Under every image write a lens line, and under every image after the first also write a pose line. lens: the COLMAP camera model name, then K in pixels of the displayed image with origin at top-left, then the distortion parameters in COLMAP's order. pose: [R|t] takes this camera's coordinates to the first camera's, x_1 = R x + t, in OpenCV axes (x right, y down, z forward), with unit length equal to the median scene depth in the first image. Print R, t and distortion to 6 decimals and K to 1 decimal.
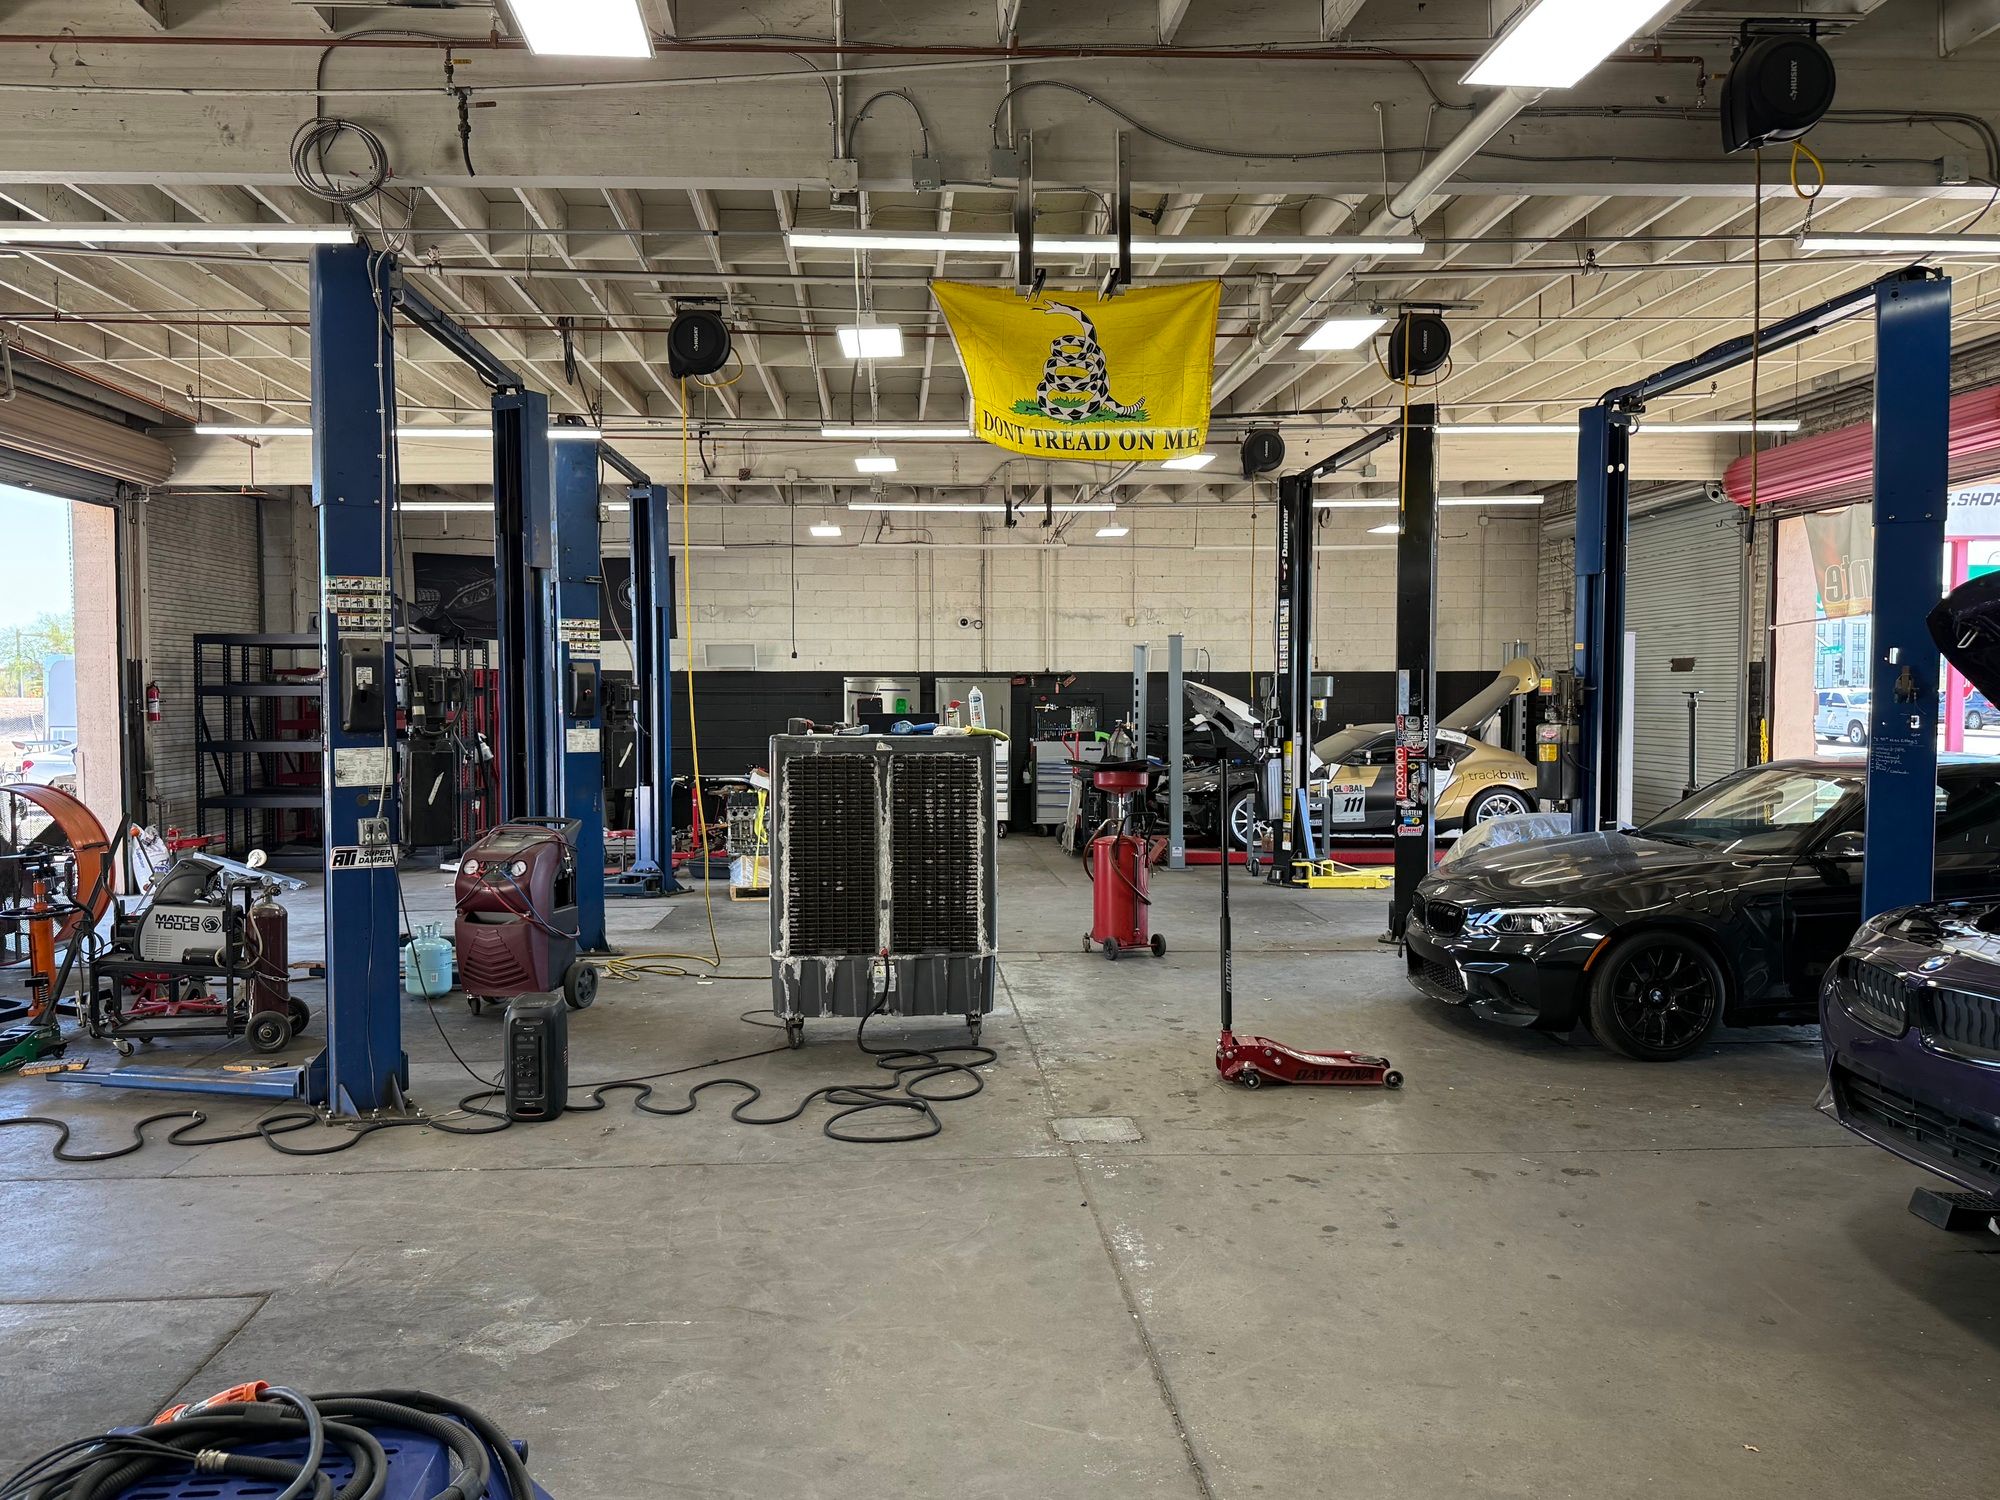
lens RADIAL K [[1525.3, 0, 981.2], [0, 1525.3, 762.3], [0, 0, 1]] dist [0.101323, -0.166881]
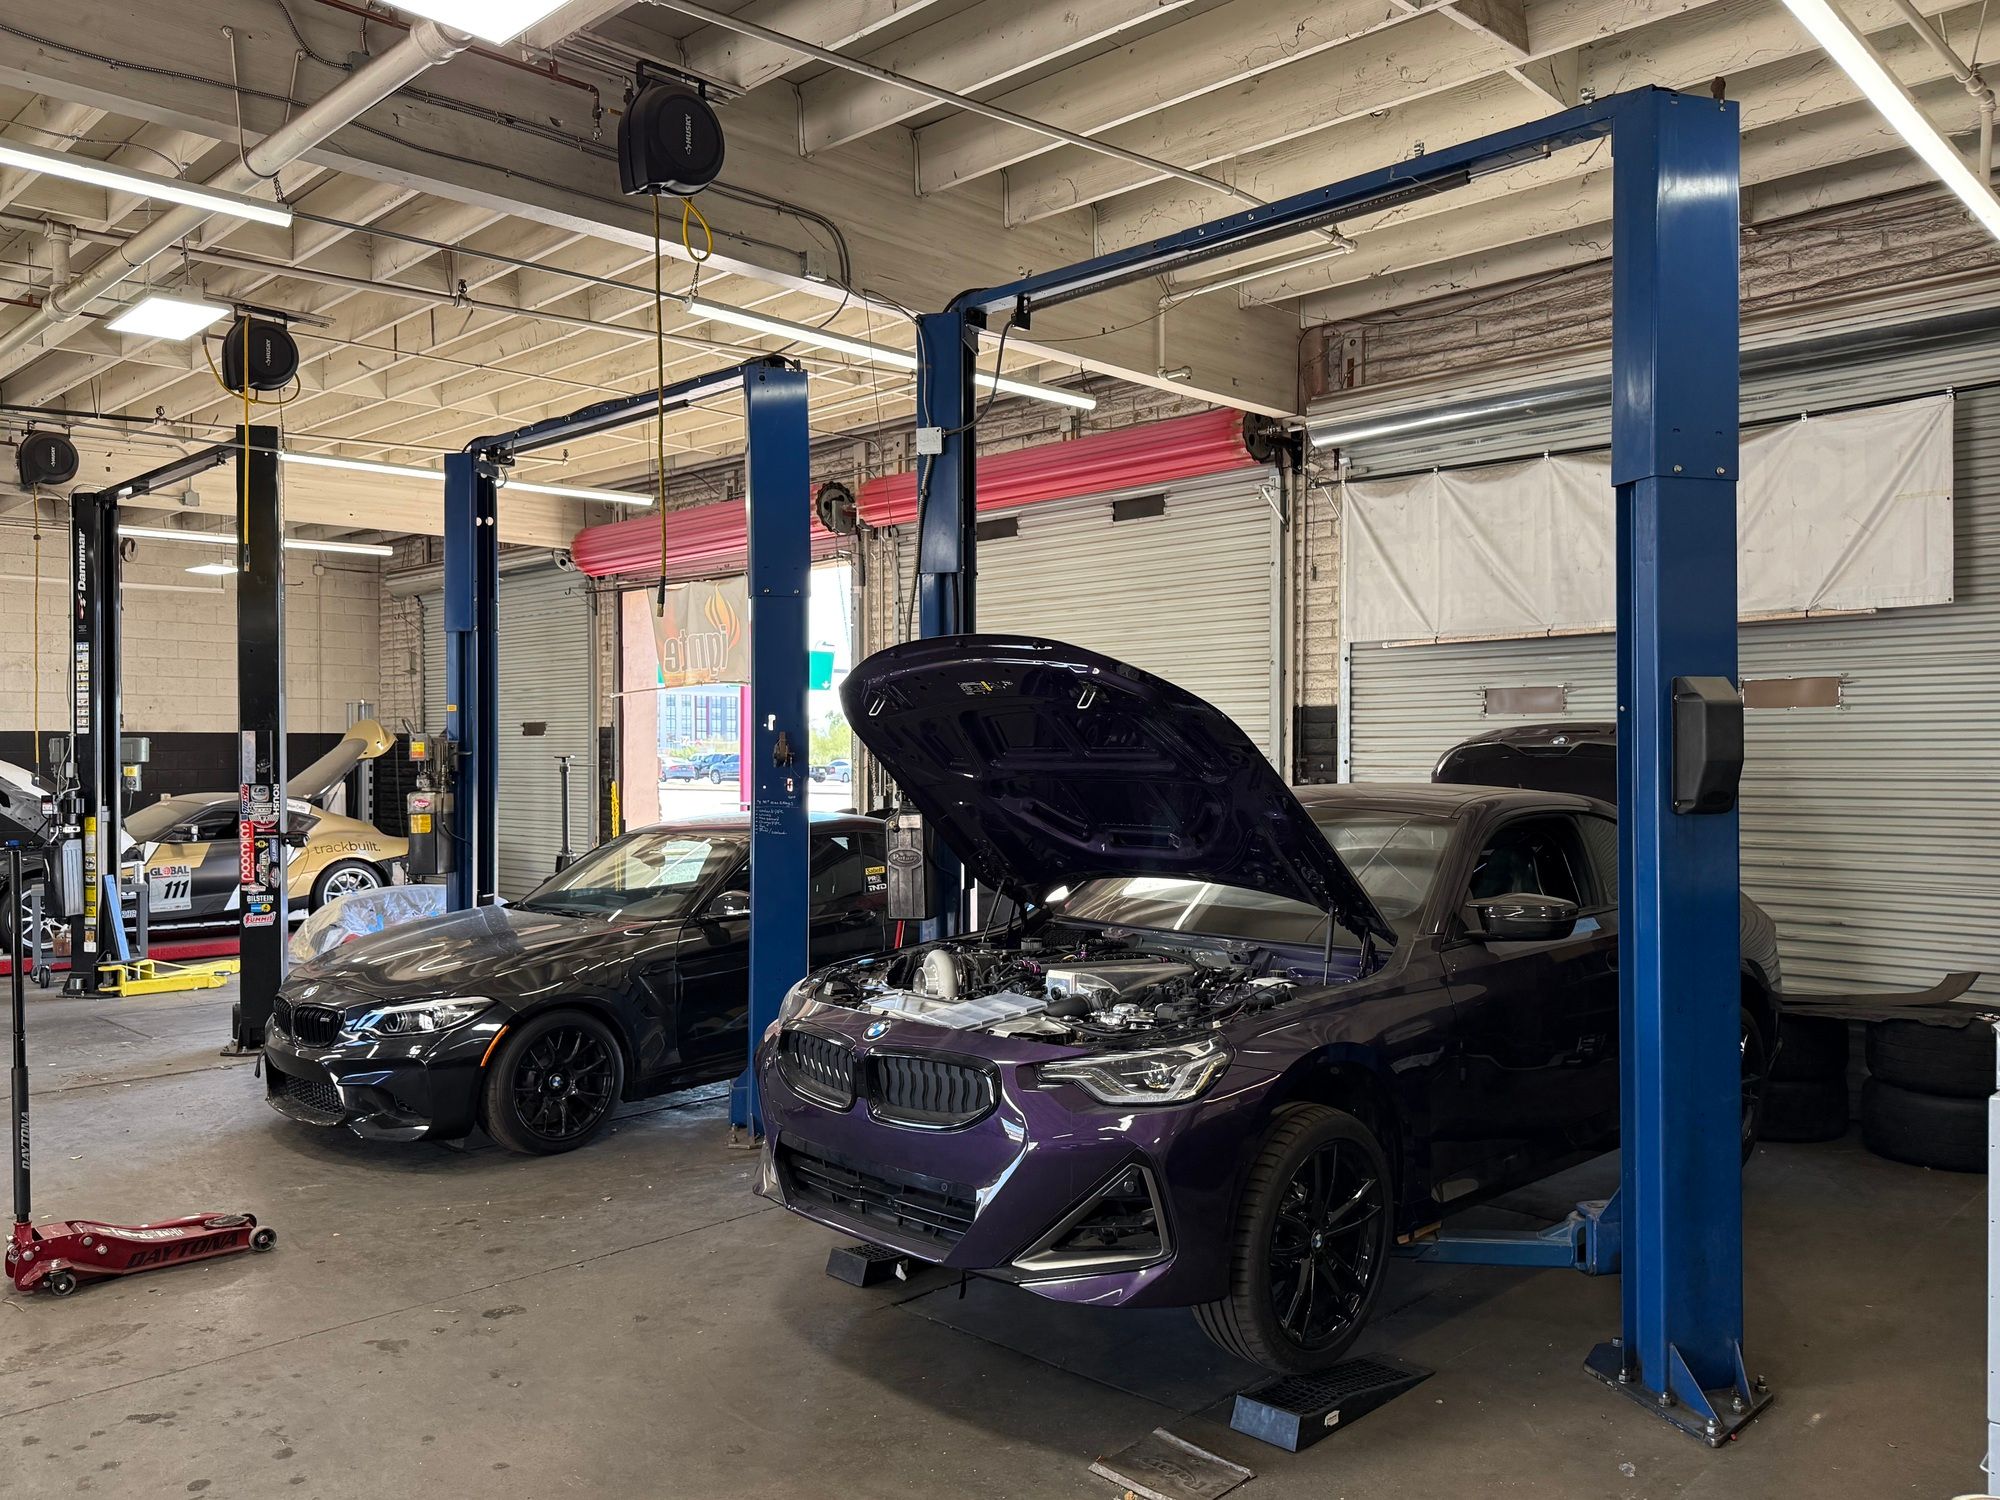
lens RADIAL K [[1529.7, 0, 1002.2], [0, 1529.7, 755.0], [0, 0, 1]] dist [0.022797, -0.034459]
pose [[0.735224, -0.002733, 0.677819, 0.008487], [0.033458, 0.998919, -0.032264, -0.007738], [-0.676998, 0.046400, 0.734521, 0.133670]]
